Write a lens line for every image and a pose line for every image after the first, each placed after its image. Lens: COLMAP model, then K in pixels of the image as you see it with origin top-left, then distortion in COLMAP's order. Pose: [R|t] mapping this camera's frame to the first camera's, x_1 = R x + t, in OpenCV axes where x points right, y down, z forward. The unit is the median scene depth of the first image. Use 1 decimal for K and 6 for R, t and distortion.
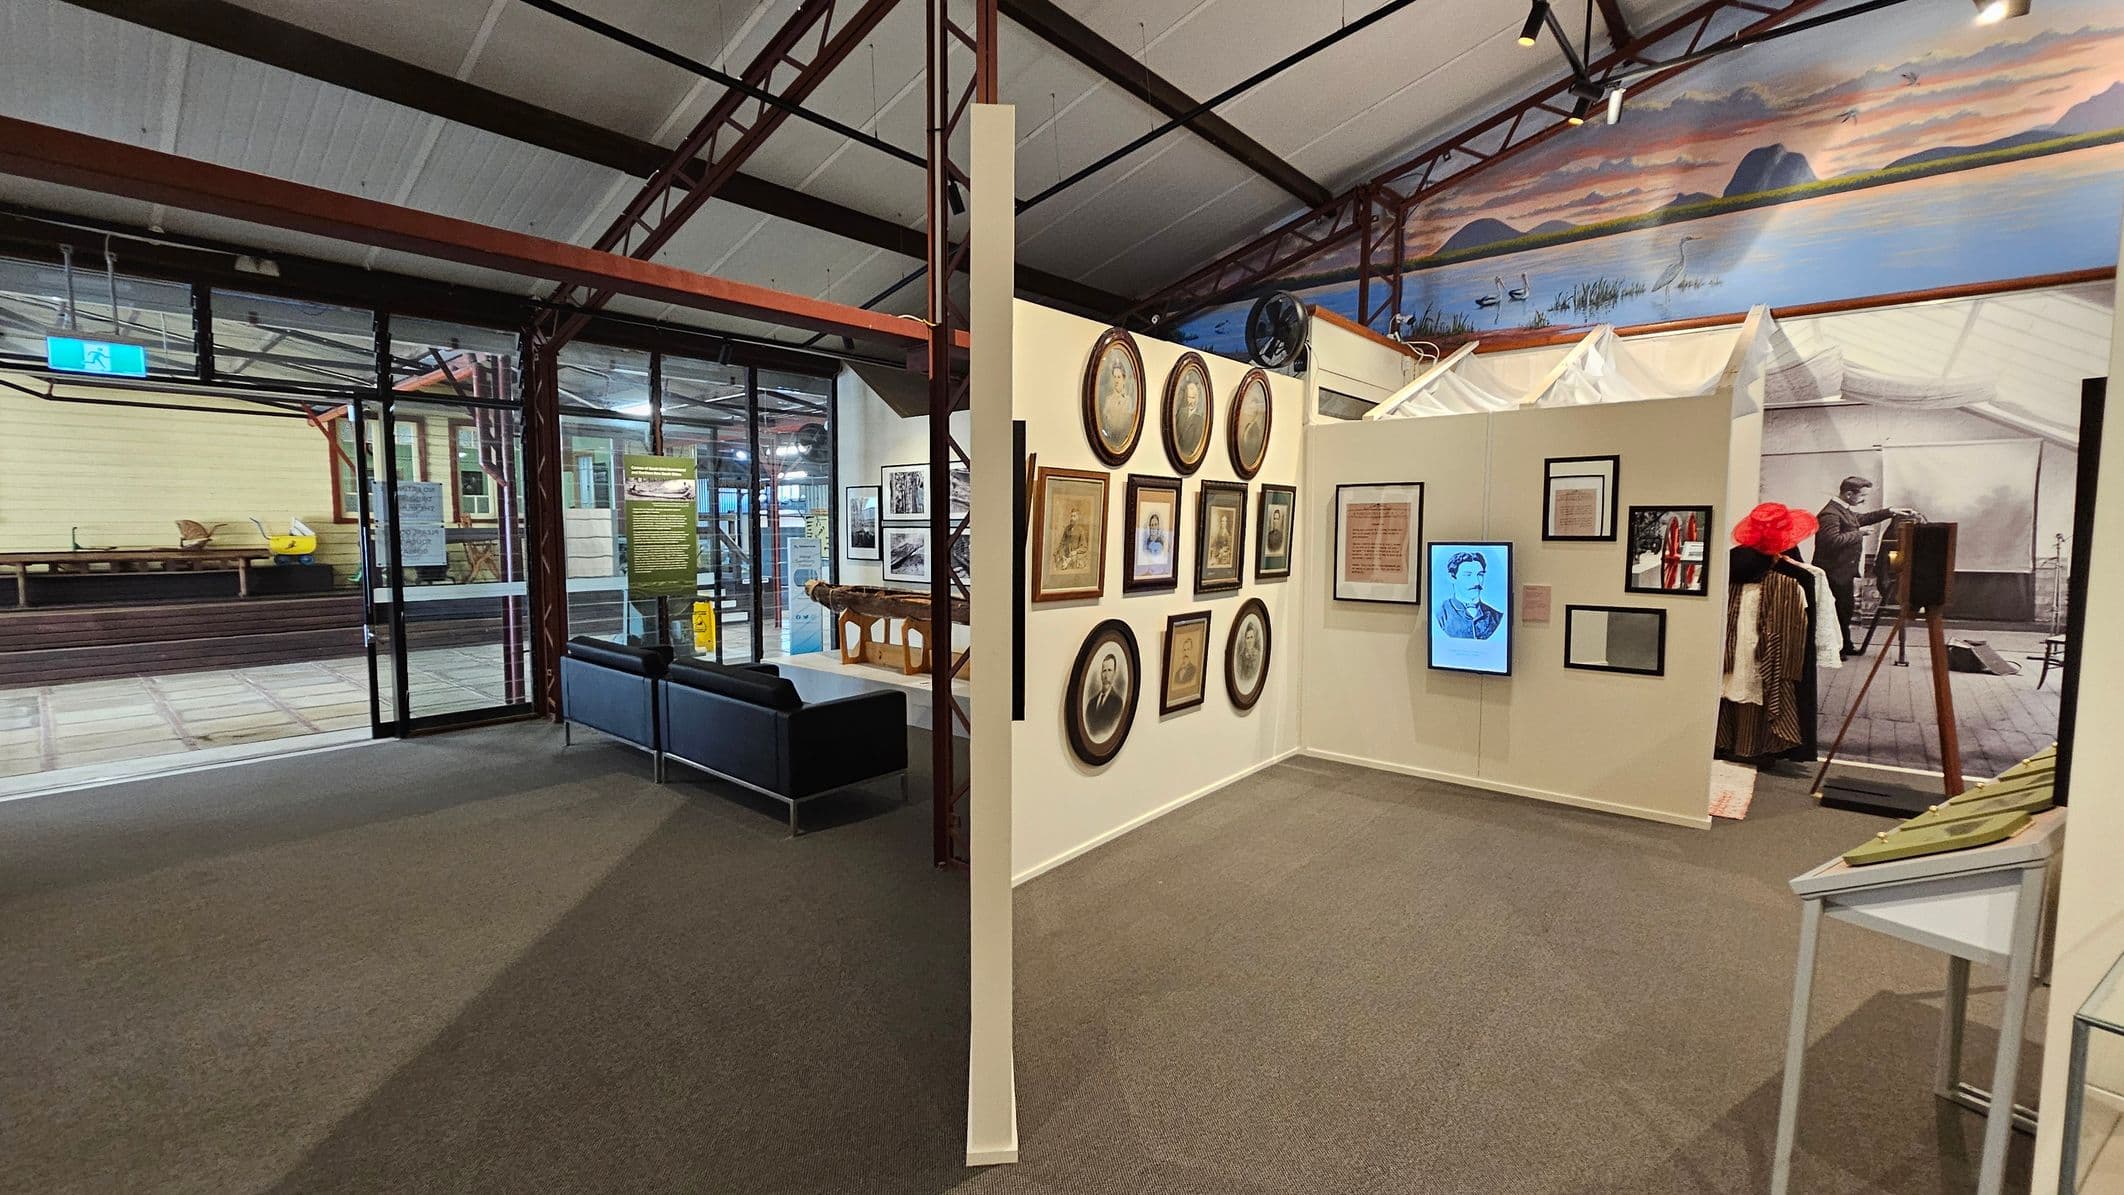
lens RADIAL K [[889.7, 0, 1061.1], [0, 889.7, 591.9], [0, 0, 1]] dist [0.022111, 0.000055]
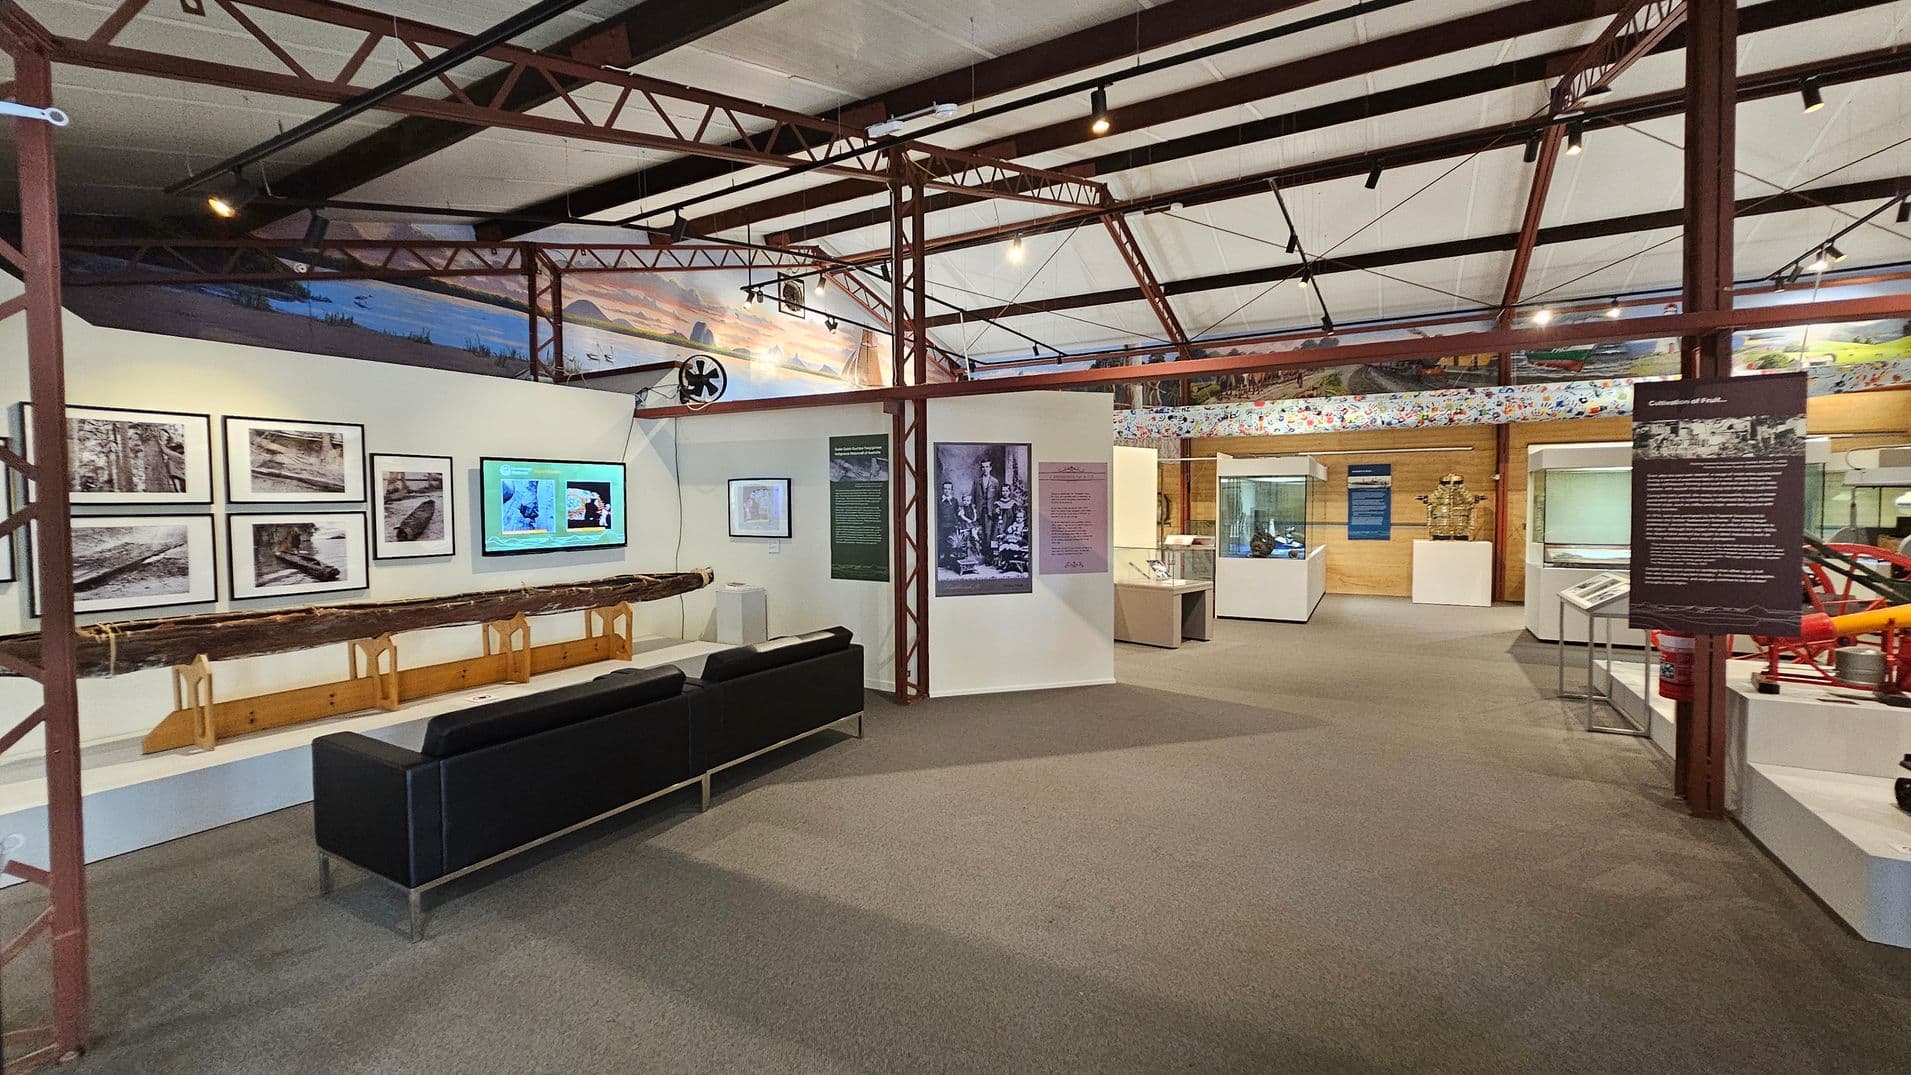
lens RADIAL K [[786.7, 0, 947.9], [0, 786.7, 536.0], [0, 0, 1]] dist [-0.002199, 0.000454]
pose [[-0.210596, -0.040297, 0.976742, -0.927348], [0.085163, 0.994595, 0.059396, -0.052622], [-0.973856, 0.095691, -0.206026, 0.695292]]
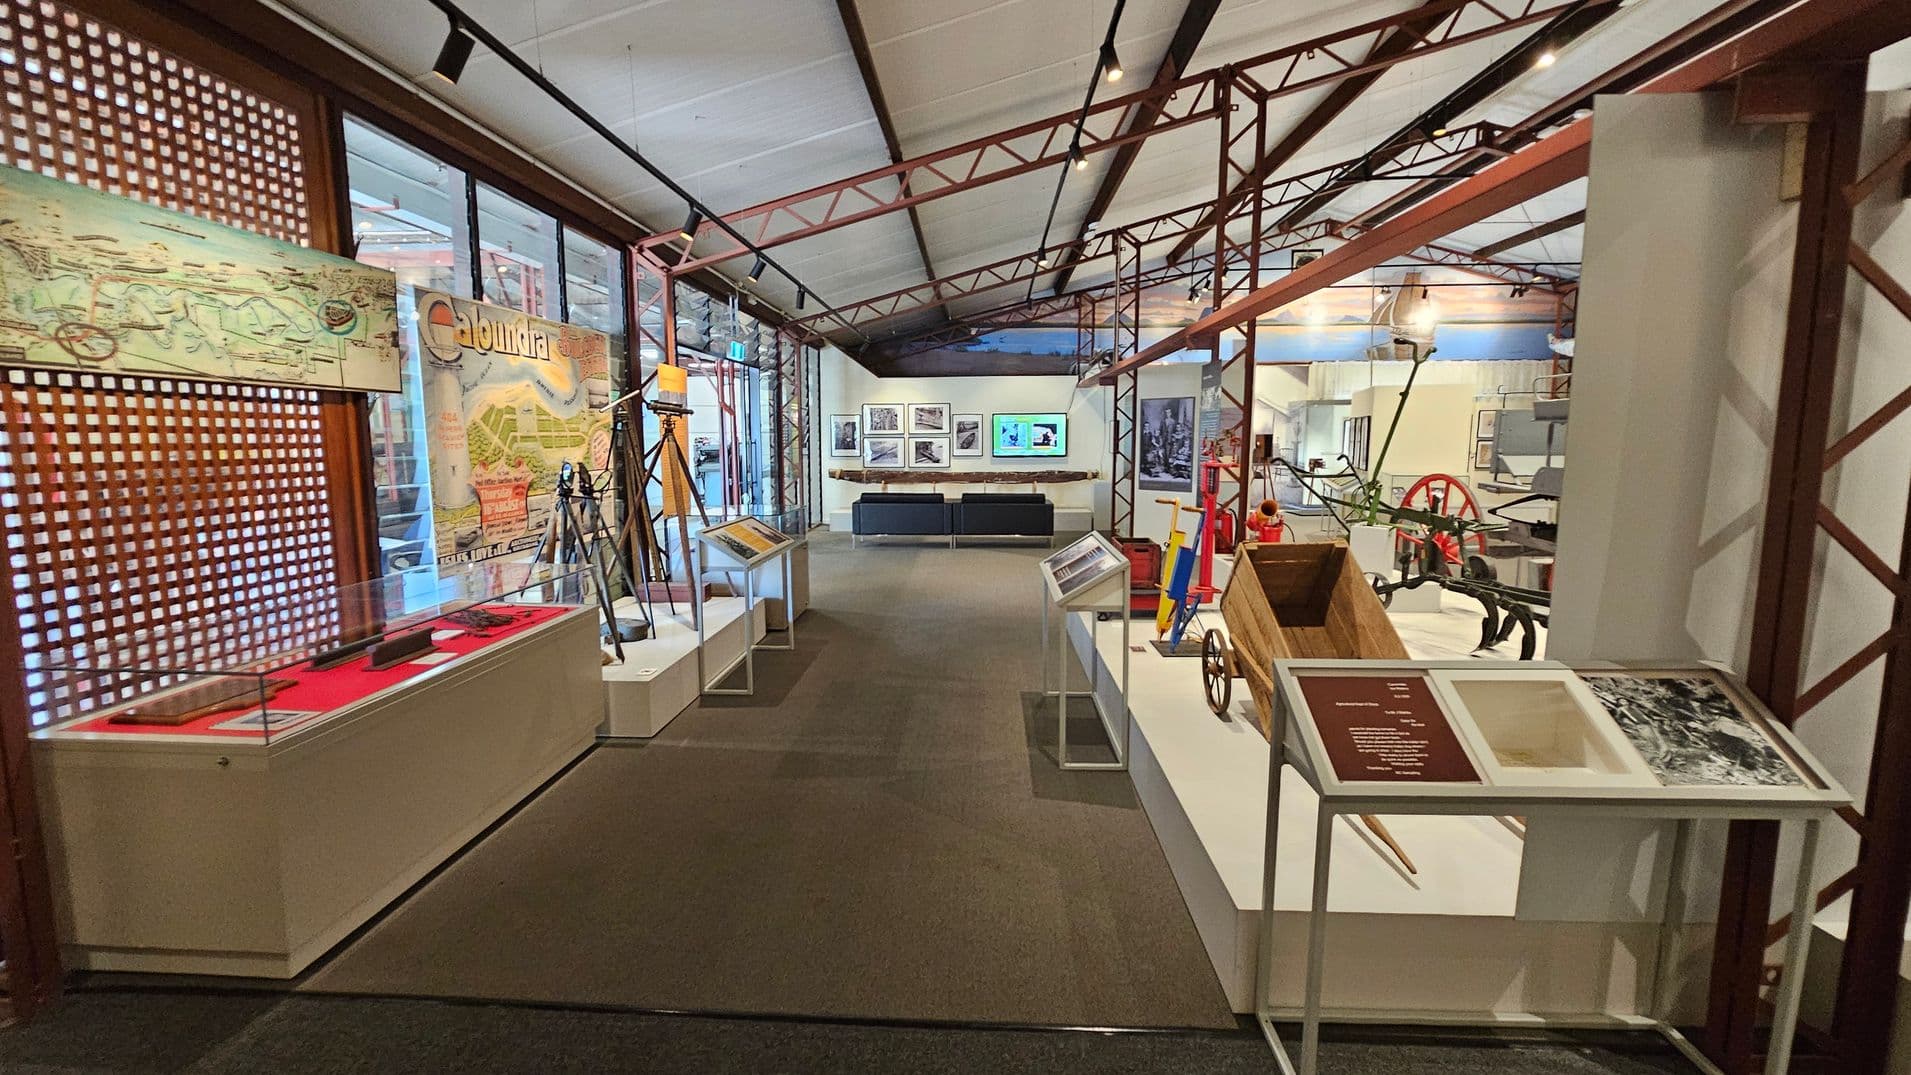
lens RADIAL K [[770.9, 0, 962.1], [0, 770.9, 536.6], [0, 0, 1]] dist [-0.002156, 0.000631]
pose [[0.764654, -0.087820, 0.638429, -1.294029], [0.055927, 0.995977, 0.070018, 0.034603], [-0.642009, -0.017834, 0.766490, -0.404939]]
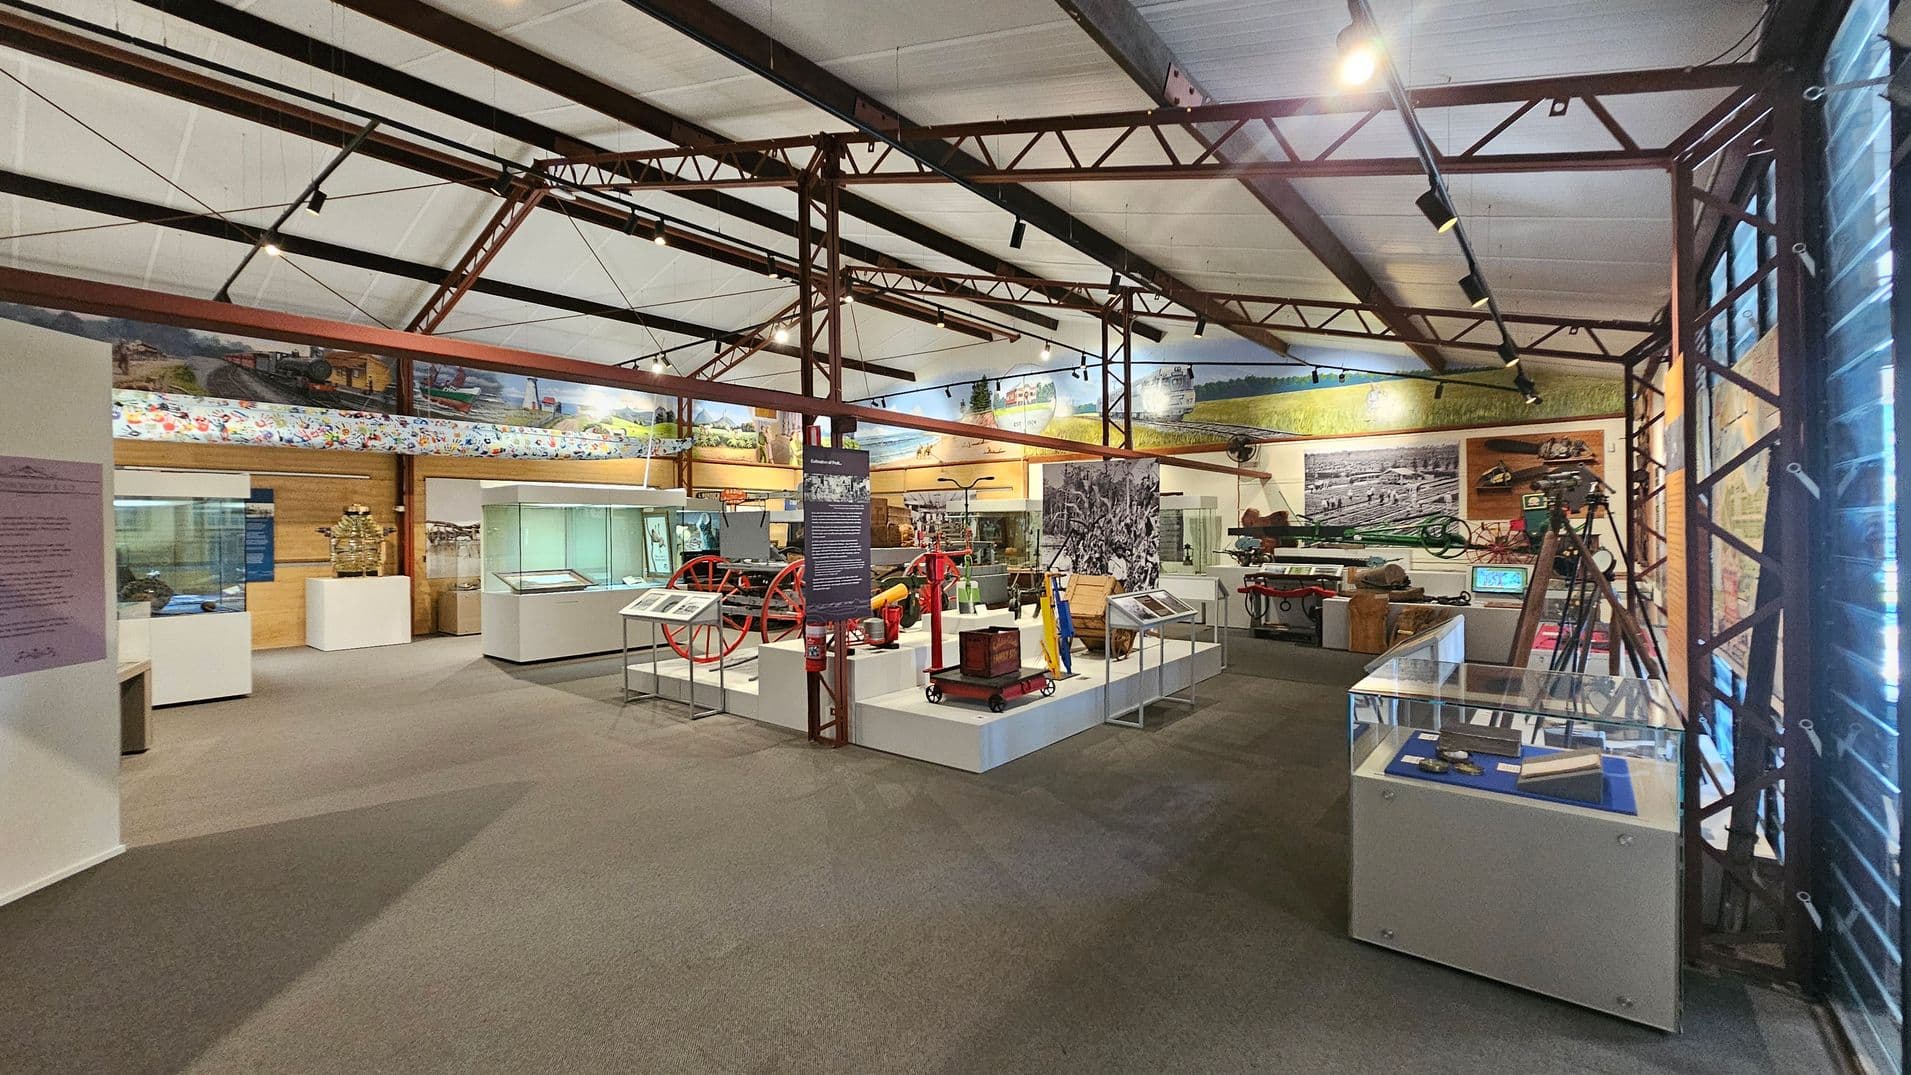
lens RADIAL K [[781.6, 0, 949.3], [0, 781.6, 534.0], [0, 0, 1]] dist [-0.005042, -0.000081]
pose [[-0.998454, 0.006079, -0.055246, -0.581308], [0.001207, 0.996139, 0.087786, -0.066401], [0.055566, 0.087583, -0.994606, 0.867989]]
